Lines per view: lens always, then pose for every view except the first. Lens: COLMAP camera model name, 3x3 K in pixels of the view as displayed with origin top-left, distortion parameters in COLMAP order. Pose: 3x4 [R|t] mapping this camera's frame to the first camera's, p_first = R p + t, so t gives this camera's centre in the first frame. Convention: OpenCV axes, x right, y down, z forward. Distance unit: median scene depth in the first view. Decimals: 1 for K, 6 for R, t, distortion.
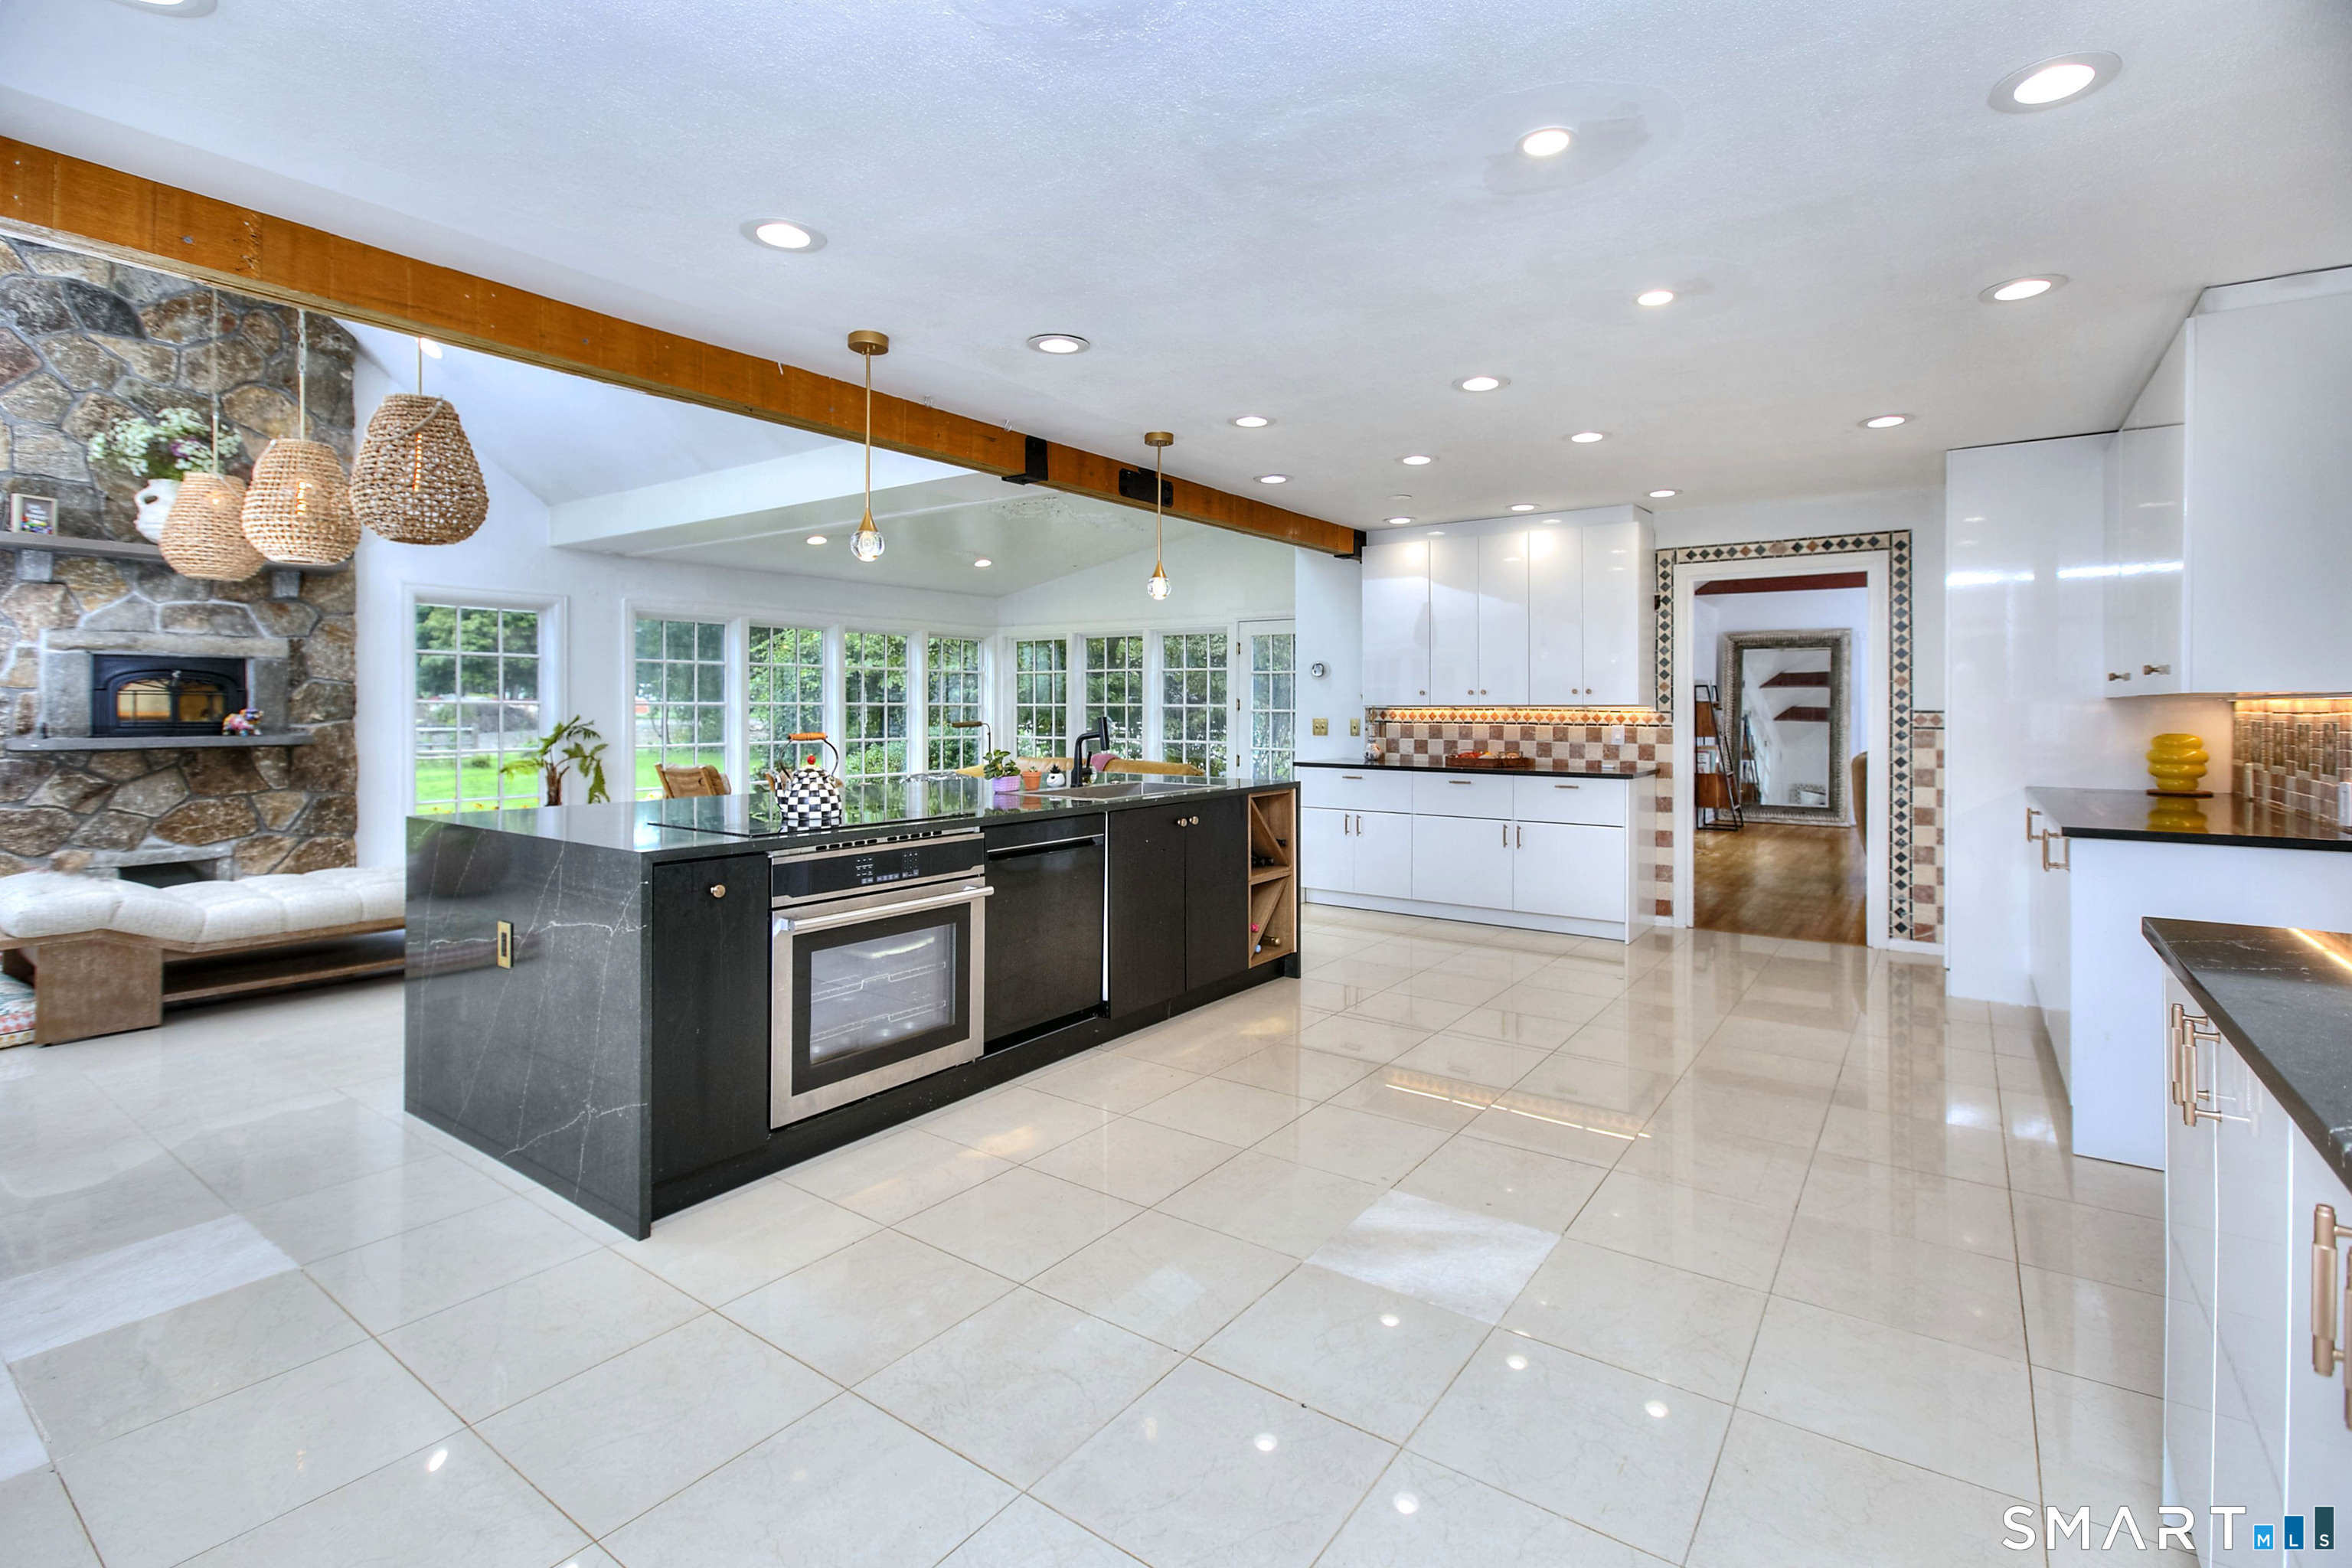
lens RADIAL K [[1089.7, 0, 1167.7], [0, 1089.7, 714.6], [0, 0, 1]] dist [0.012928, -0.003356]
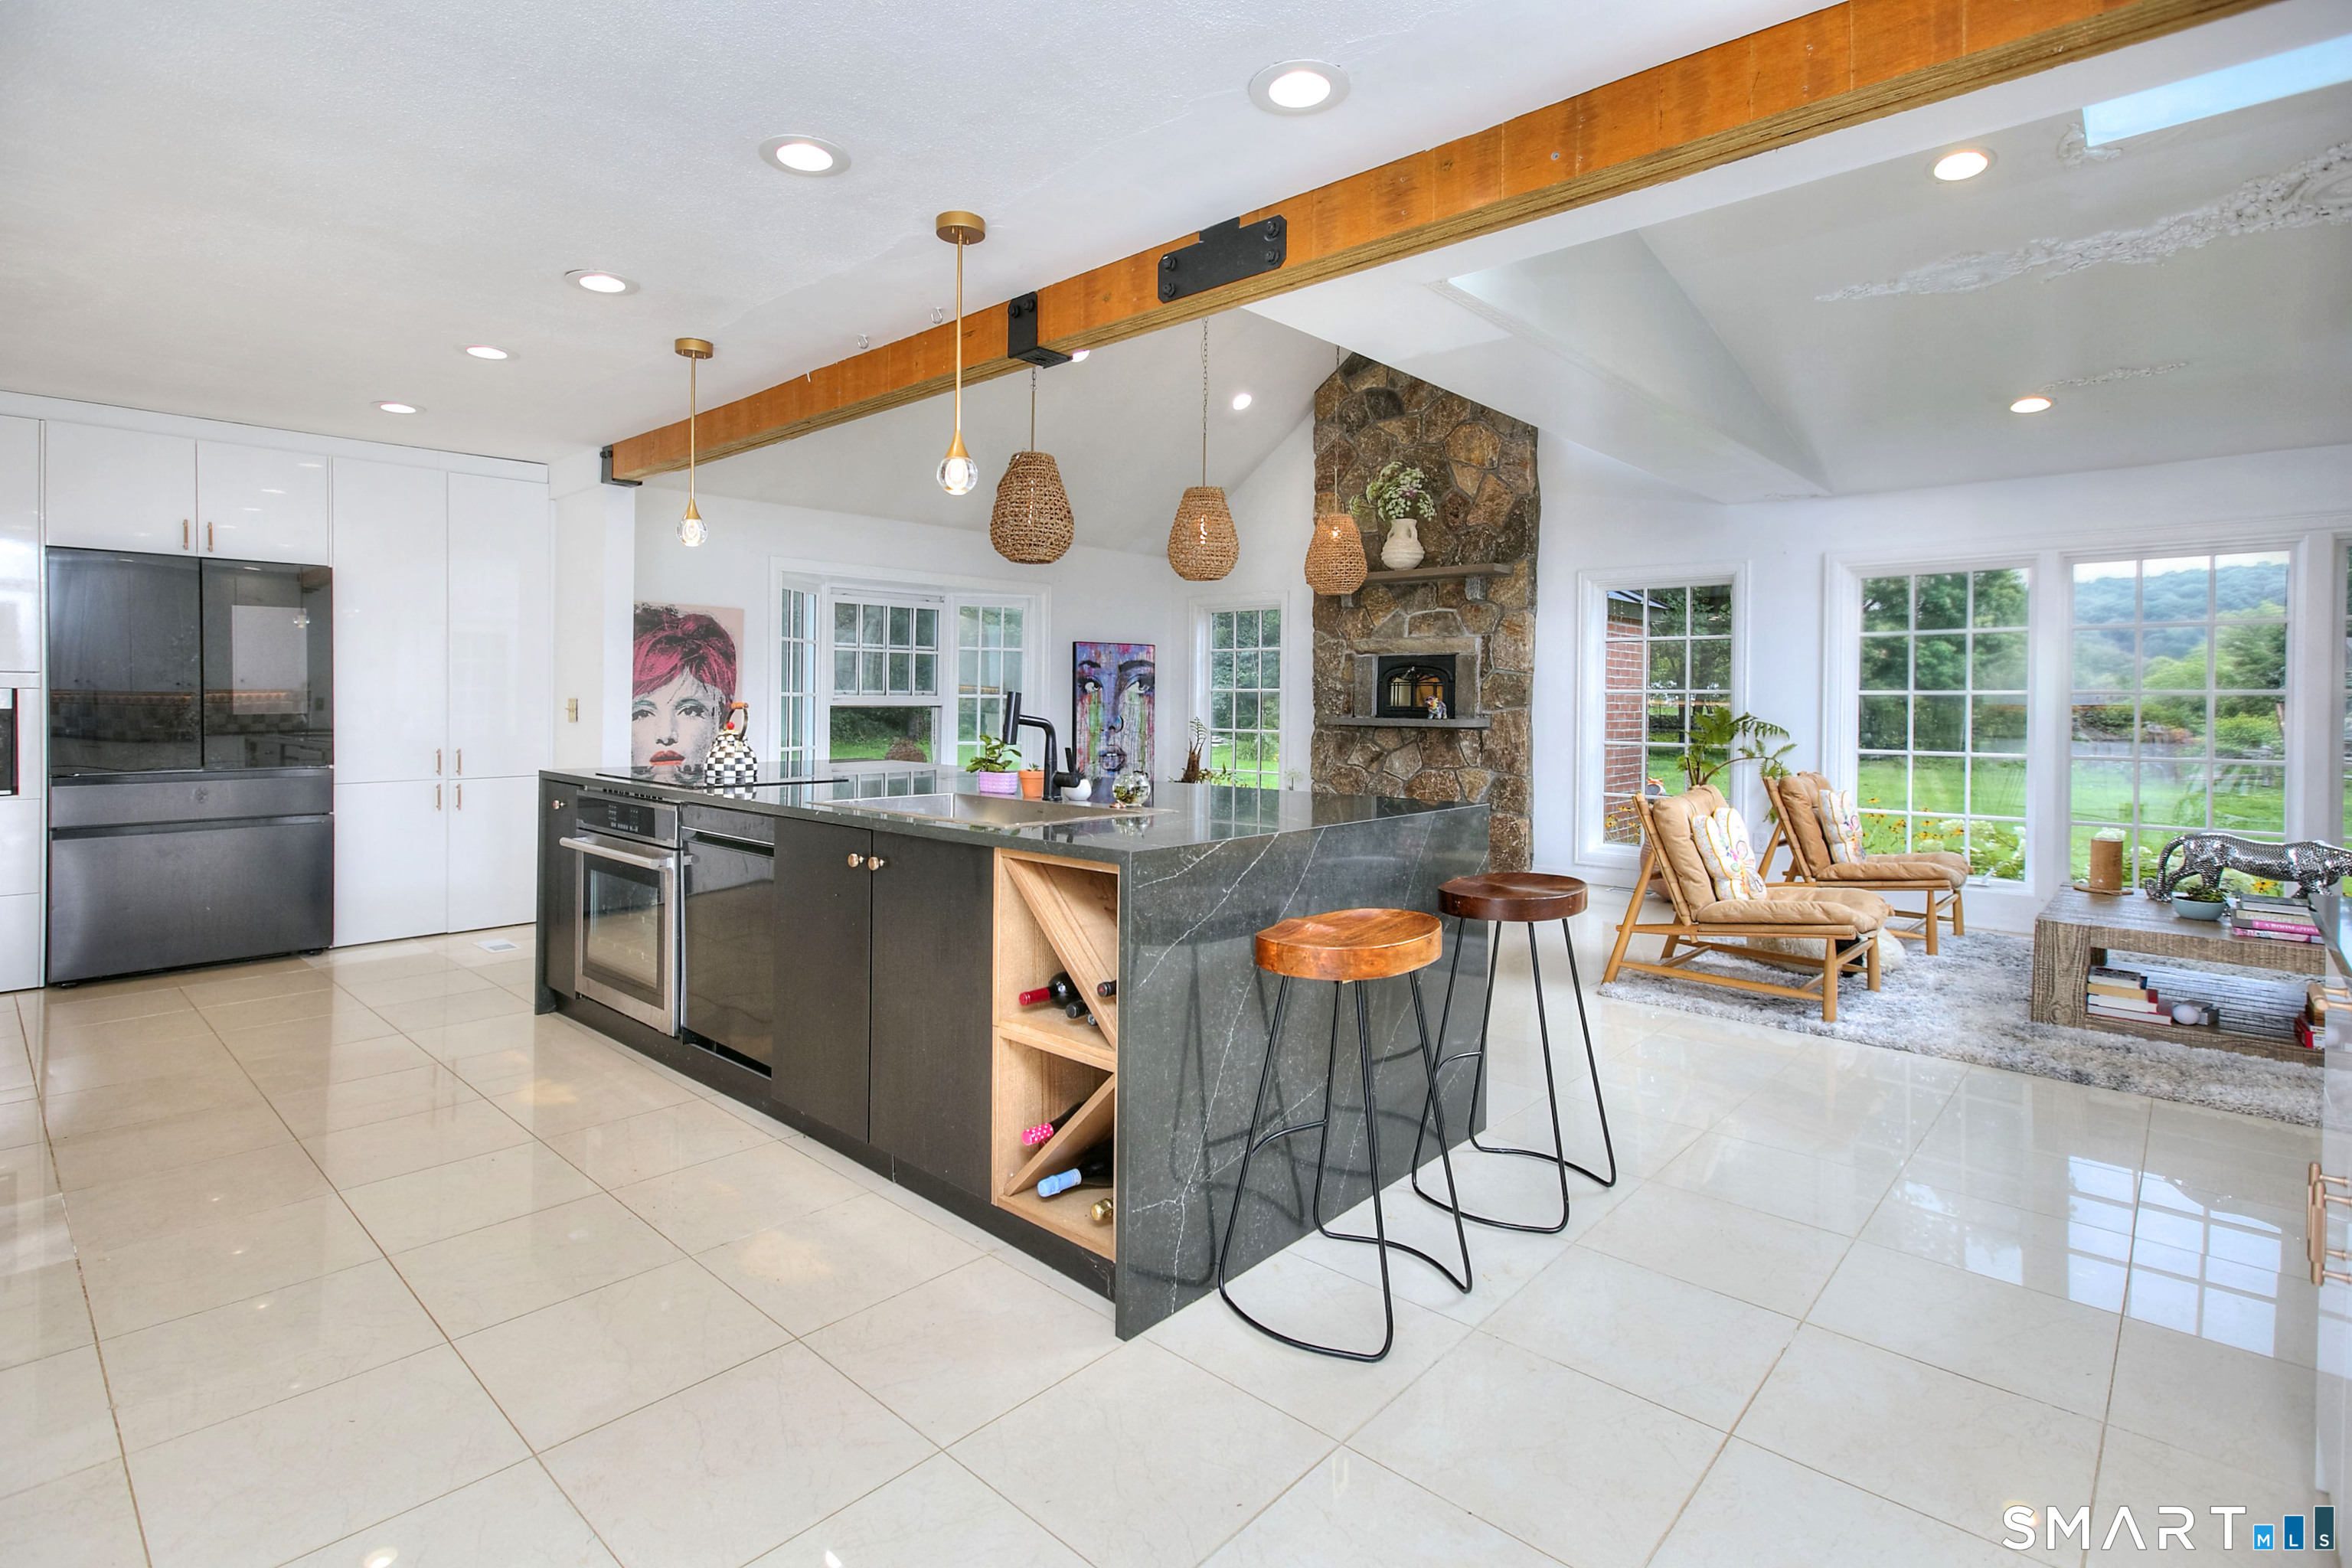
lens RADIAL K [[1133.9, 0, 1170.2], [0, 1133.9, 709.2], [0, 0, 1]] dist [0.000262, 0.000041]
pose [[-0.108180, 0.005468, -0.994116, 0.445925], [-0.016563, 0.999836, 0.007302, 0.004371], [0.993993, 0.017256, -0.108071, 0.878454]]
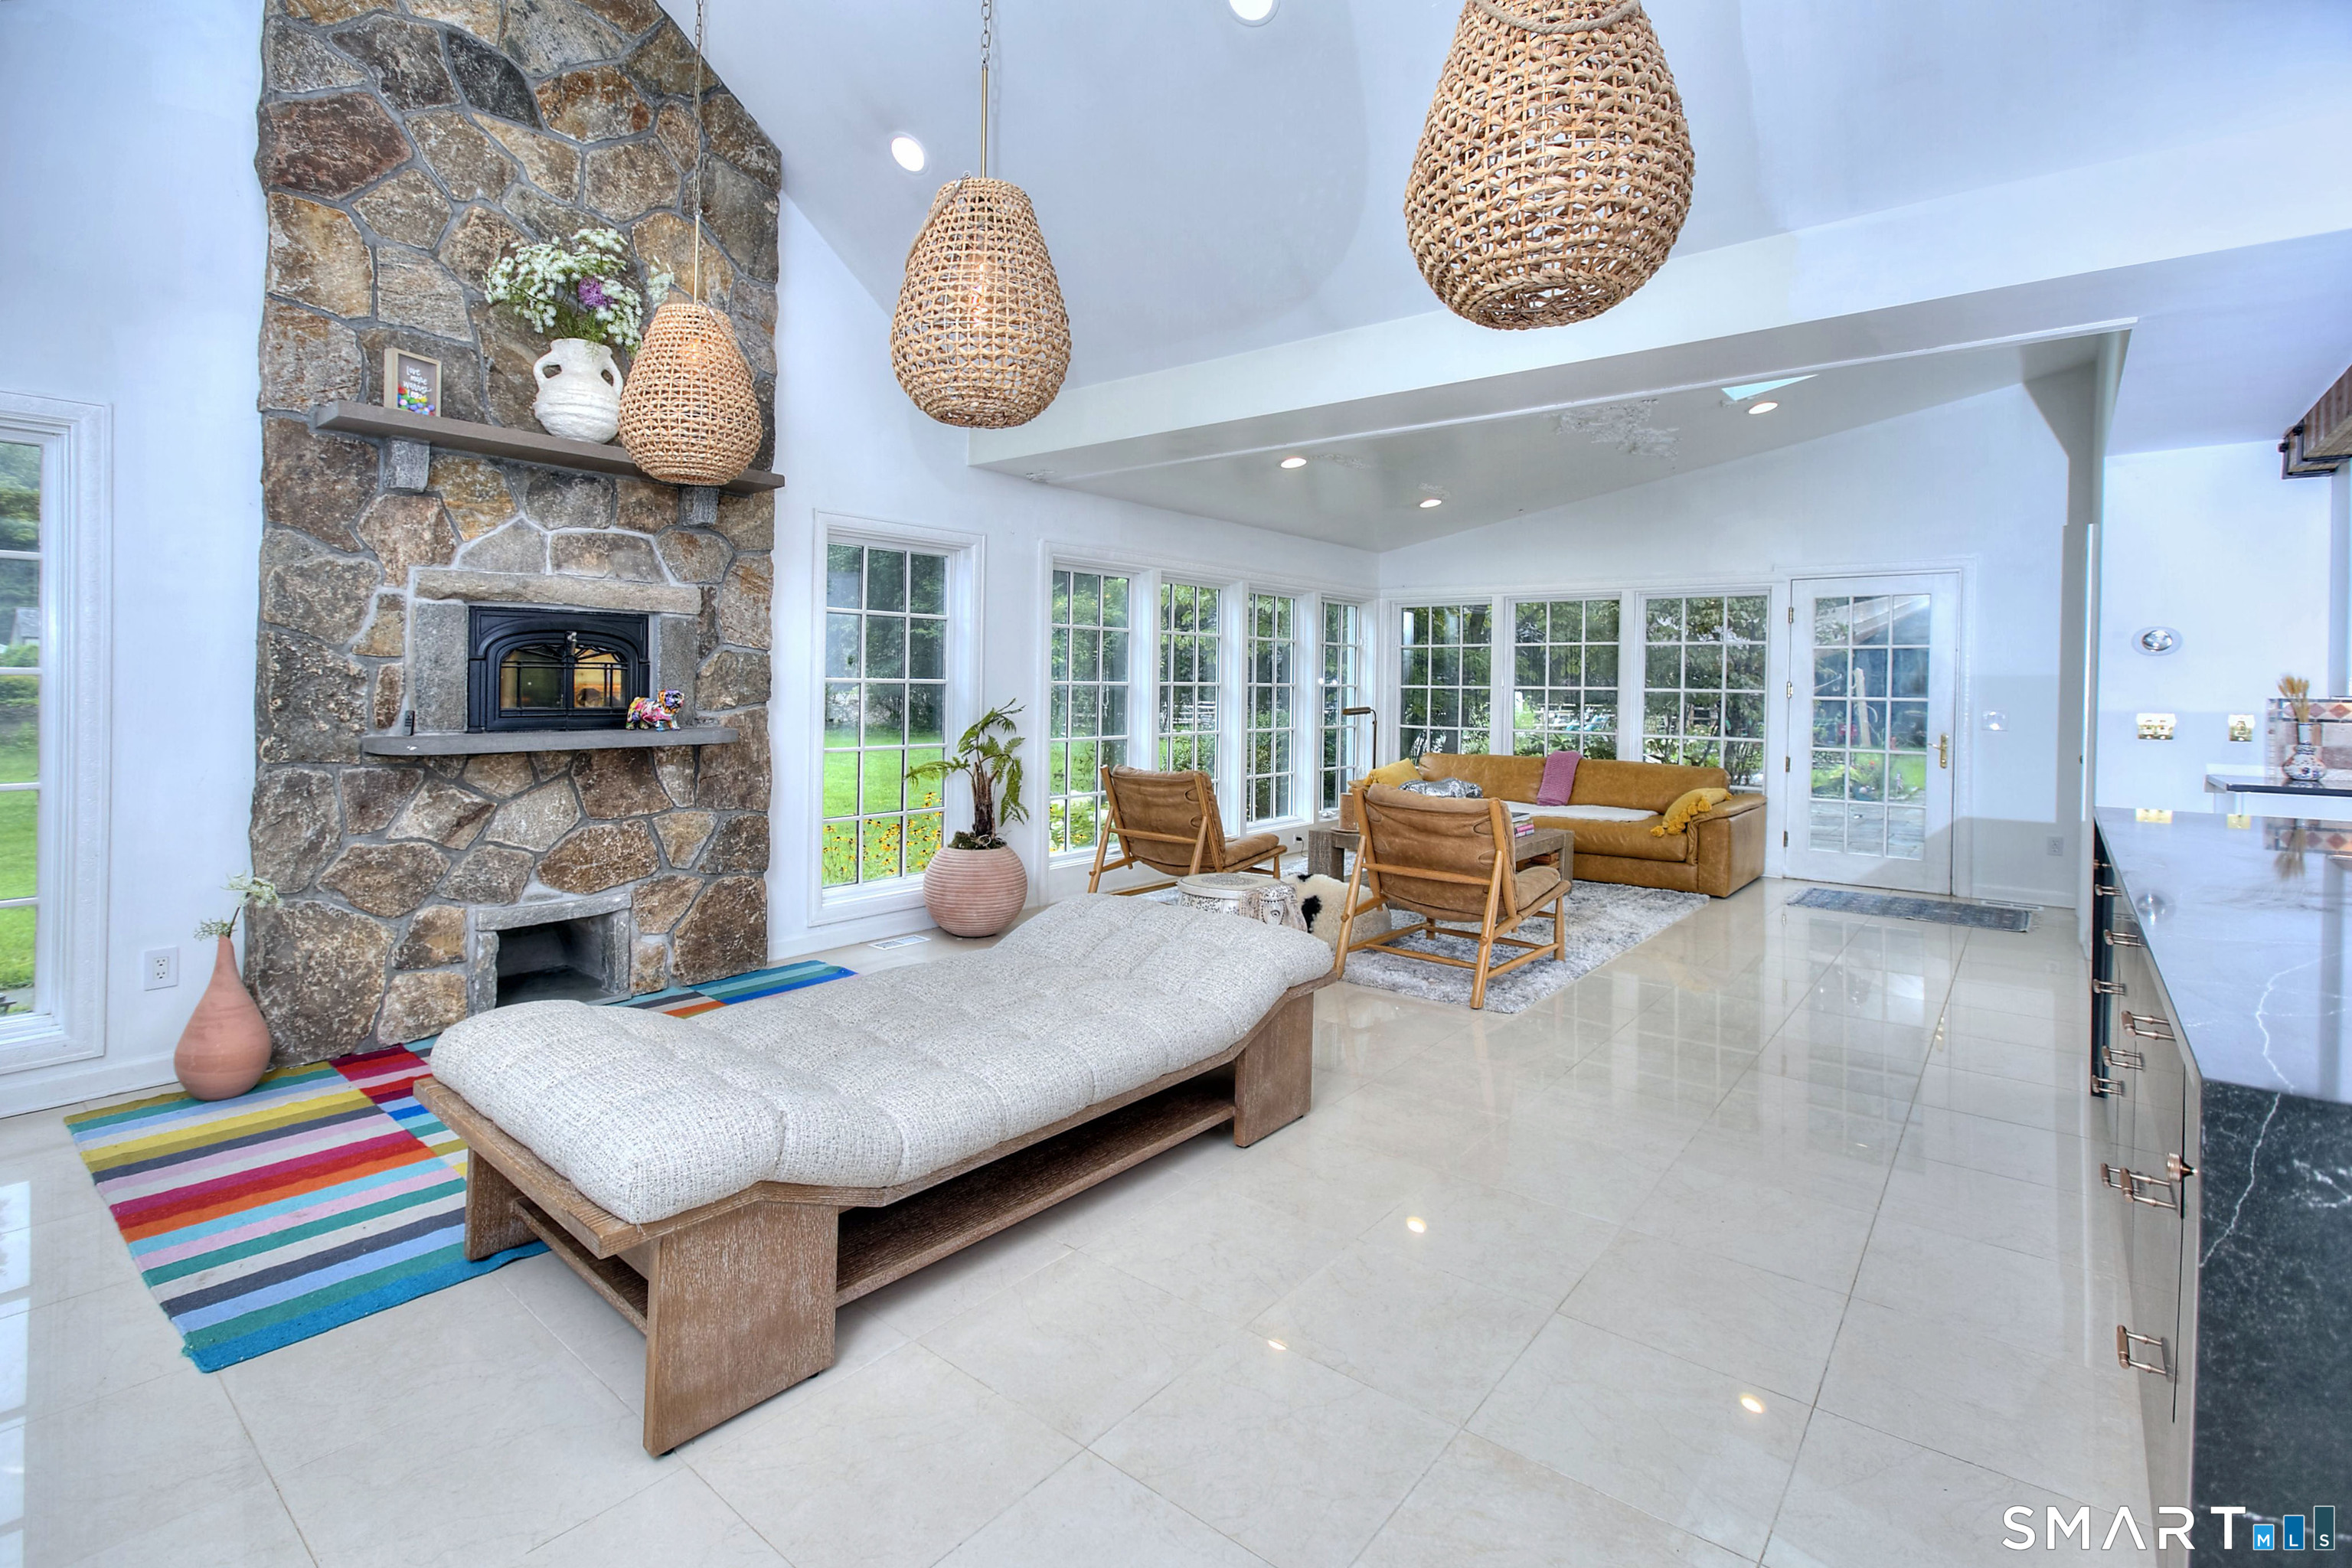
lens RADIAL K [[1089.7, 0, 1128.9], [0, 1089.7, 685.3], [0, 0, 1]] dist [0.012928, -0.003356]
pose [[0.997341, 0.011774, -0.071919, -0.526686], [-0.011980, 0.999925, -0.002435, -0.010418], [0.071885, 0.003290, 0.997408, 0.370109]]
